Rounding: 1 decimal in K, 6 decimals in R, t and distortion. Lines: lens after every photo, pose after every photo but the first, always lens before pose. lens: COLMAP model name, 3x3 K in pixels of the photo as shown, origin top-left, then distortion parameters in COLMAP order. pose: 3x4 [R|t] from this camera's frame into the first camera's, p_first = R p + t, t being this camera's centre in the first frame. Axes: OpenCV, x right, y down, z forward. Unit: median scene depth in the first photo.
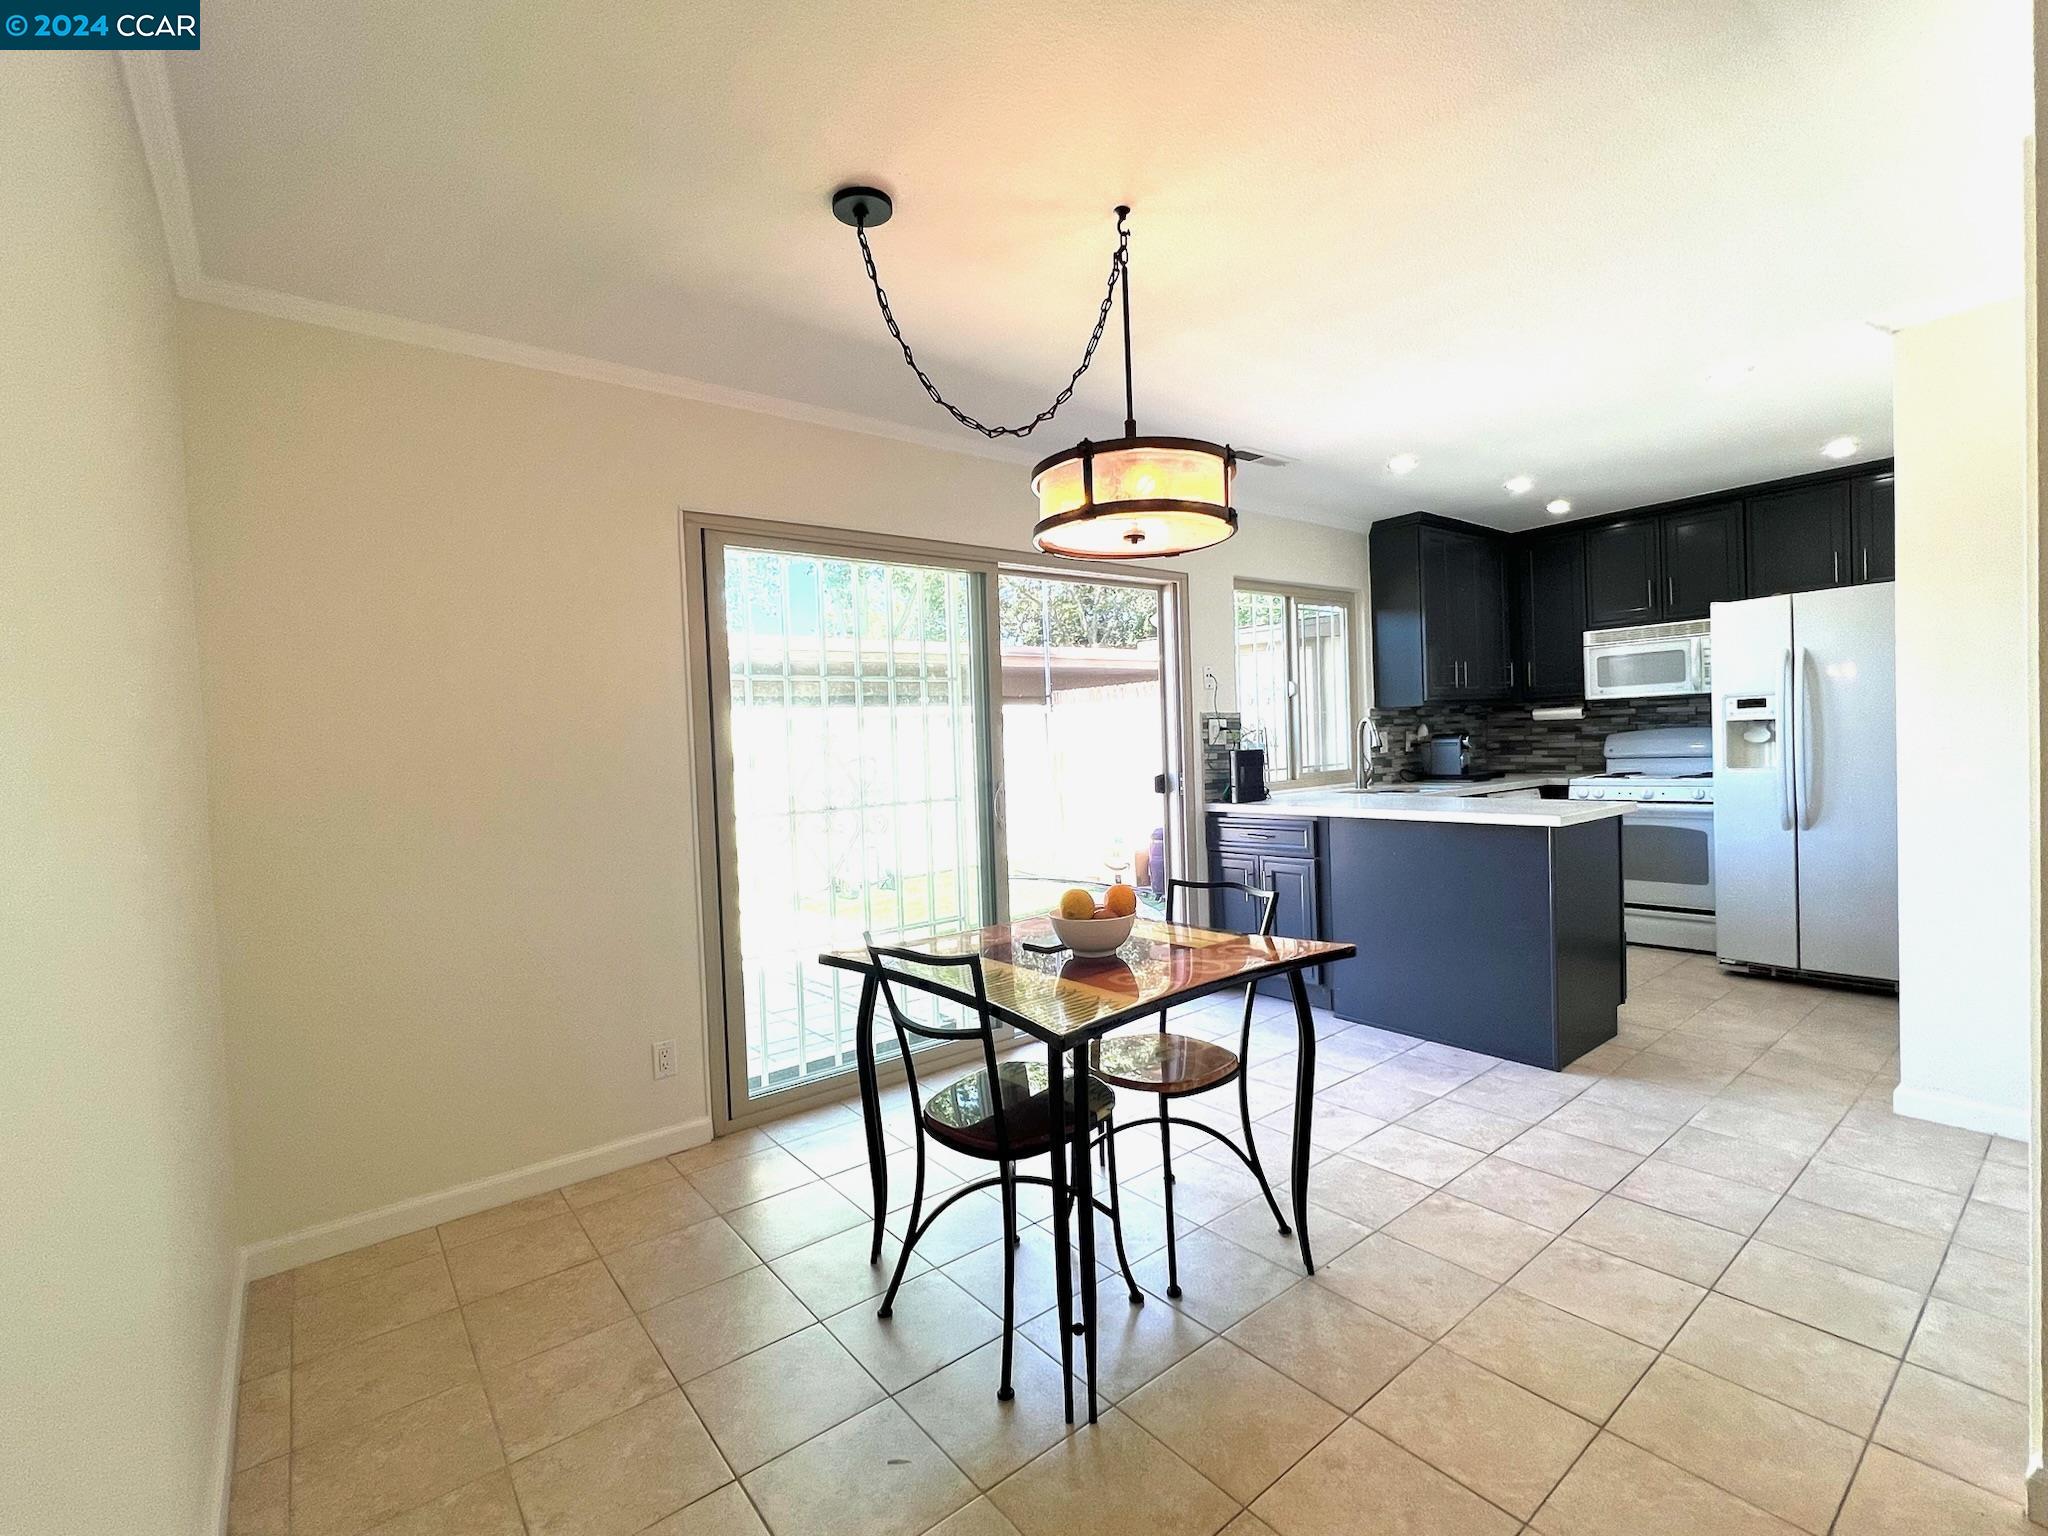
lens RADIAL K [[921.8, 0, 1019.3], [0, 921.8, 764.9], [0, 0, 1]] dist [-0.002791, -0.000321]
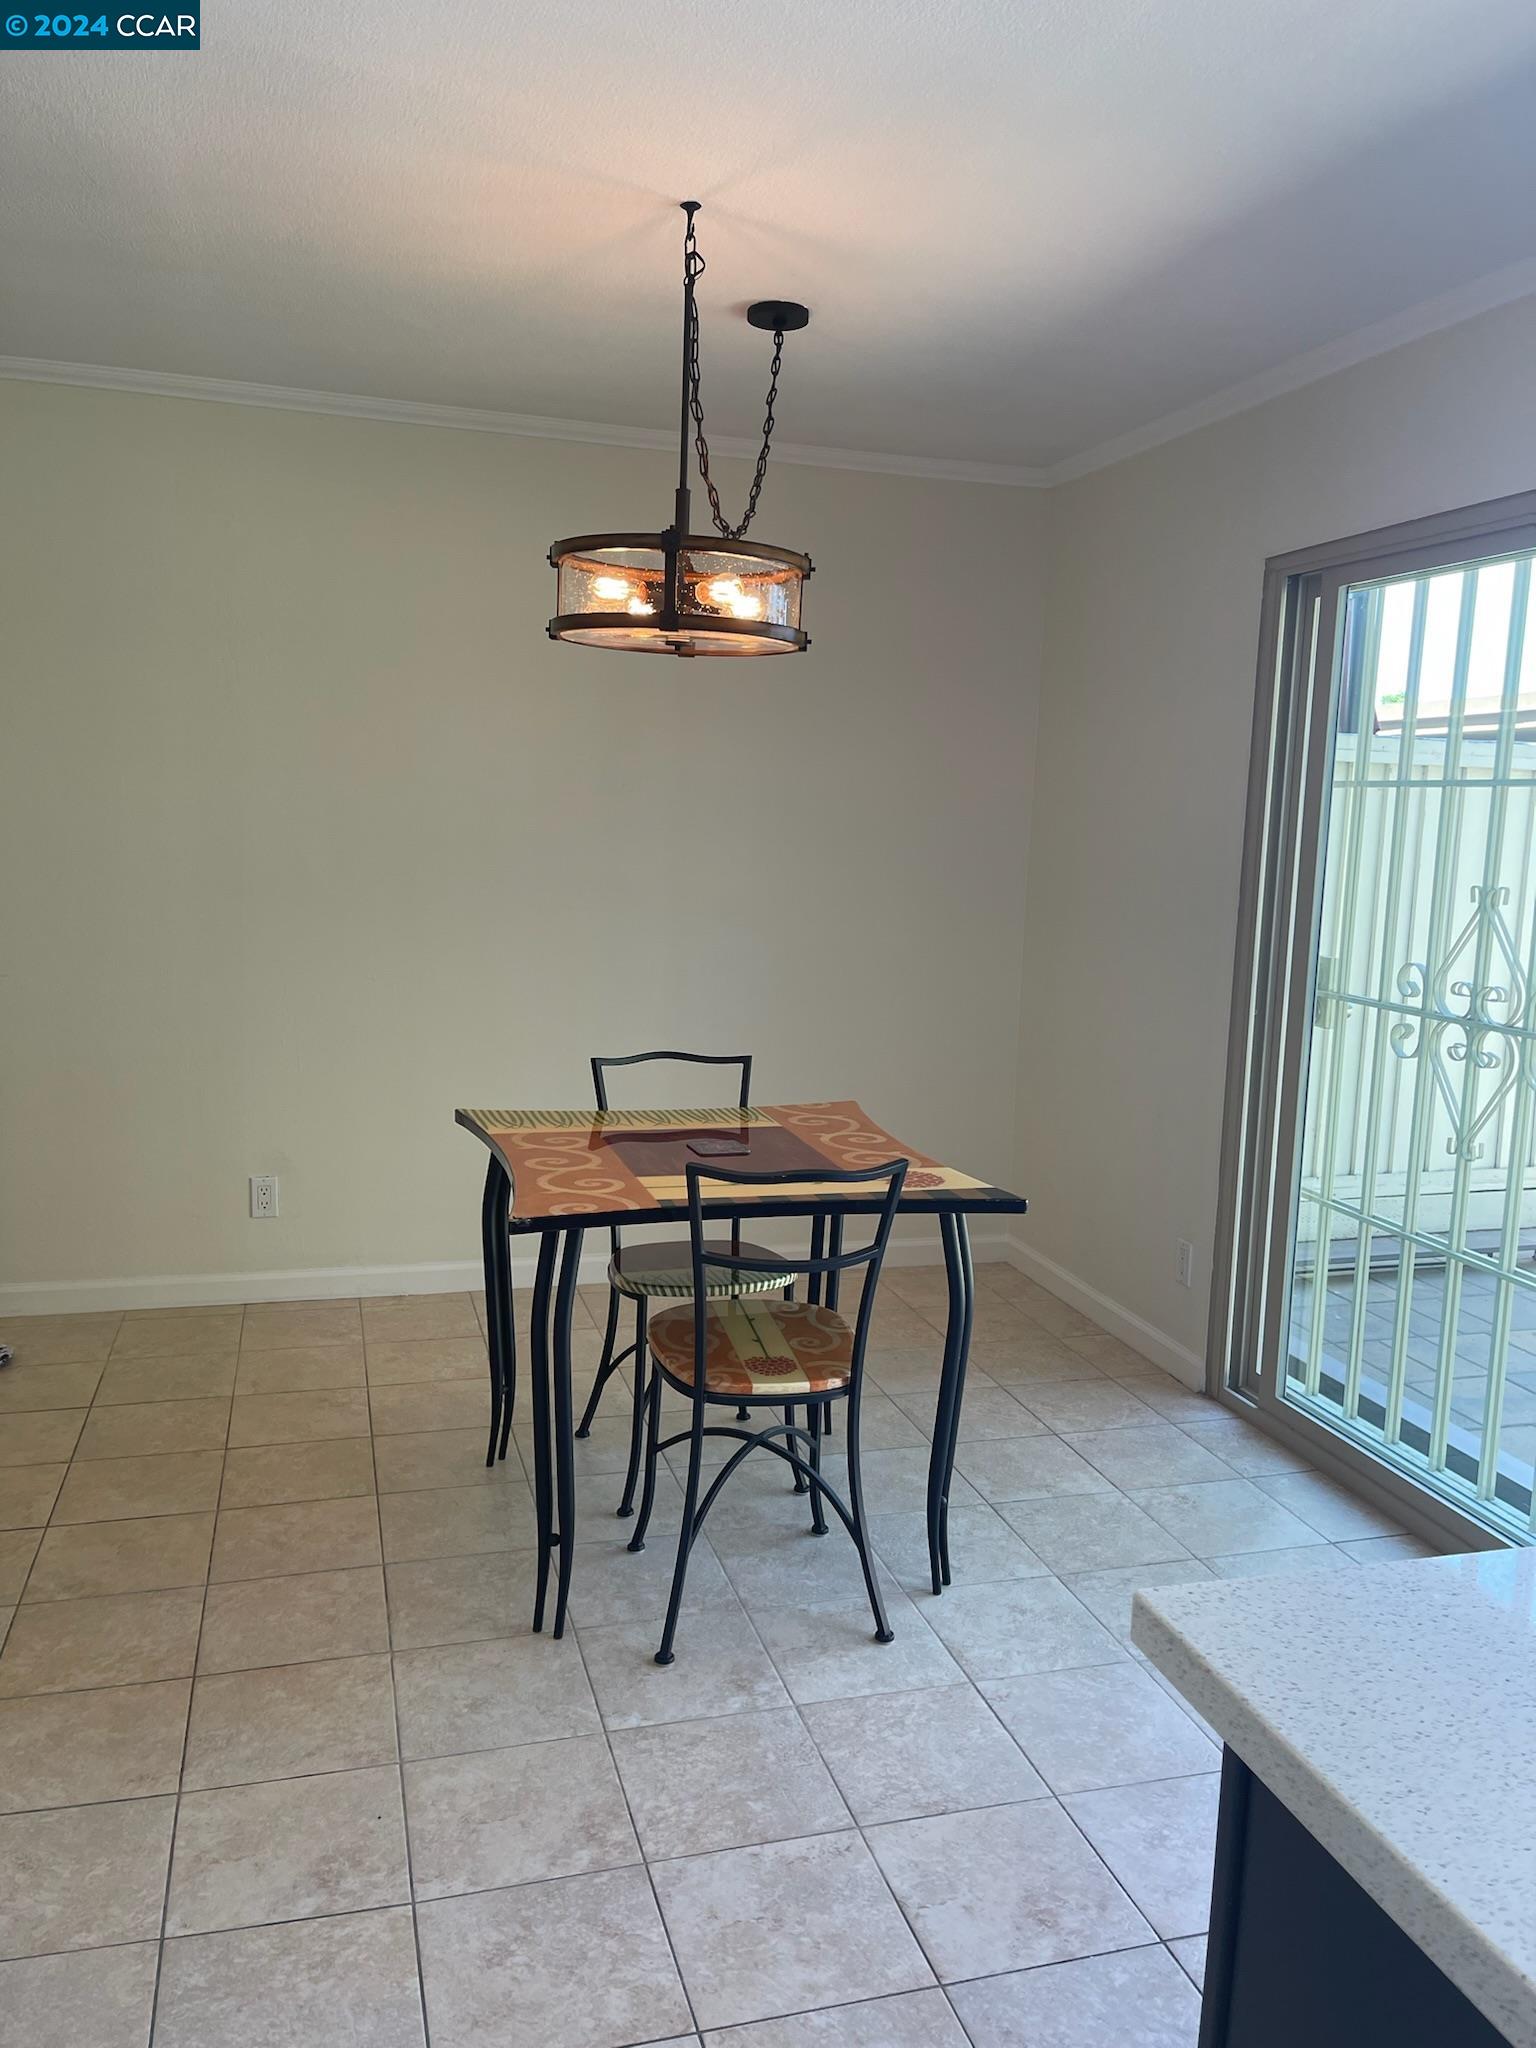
lens RADIAL K [[1529.1, 0, 773.9], [0, 1529.1, 1059.9], [0, 0, 1]] dist [0.078492, -0.122015]
pose [[-0.375008, 0.172116, -0.910904, 0.584800], [-0.048007, 0.977689, 0.204499, -0.071322], [0.925778, 0.120419, -0.358378, 0.687316]]
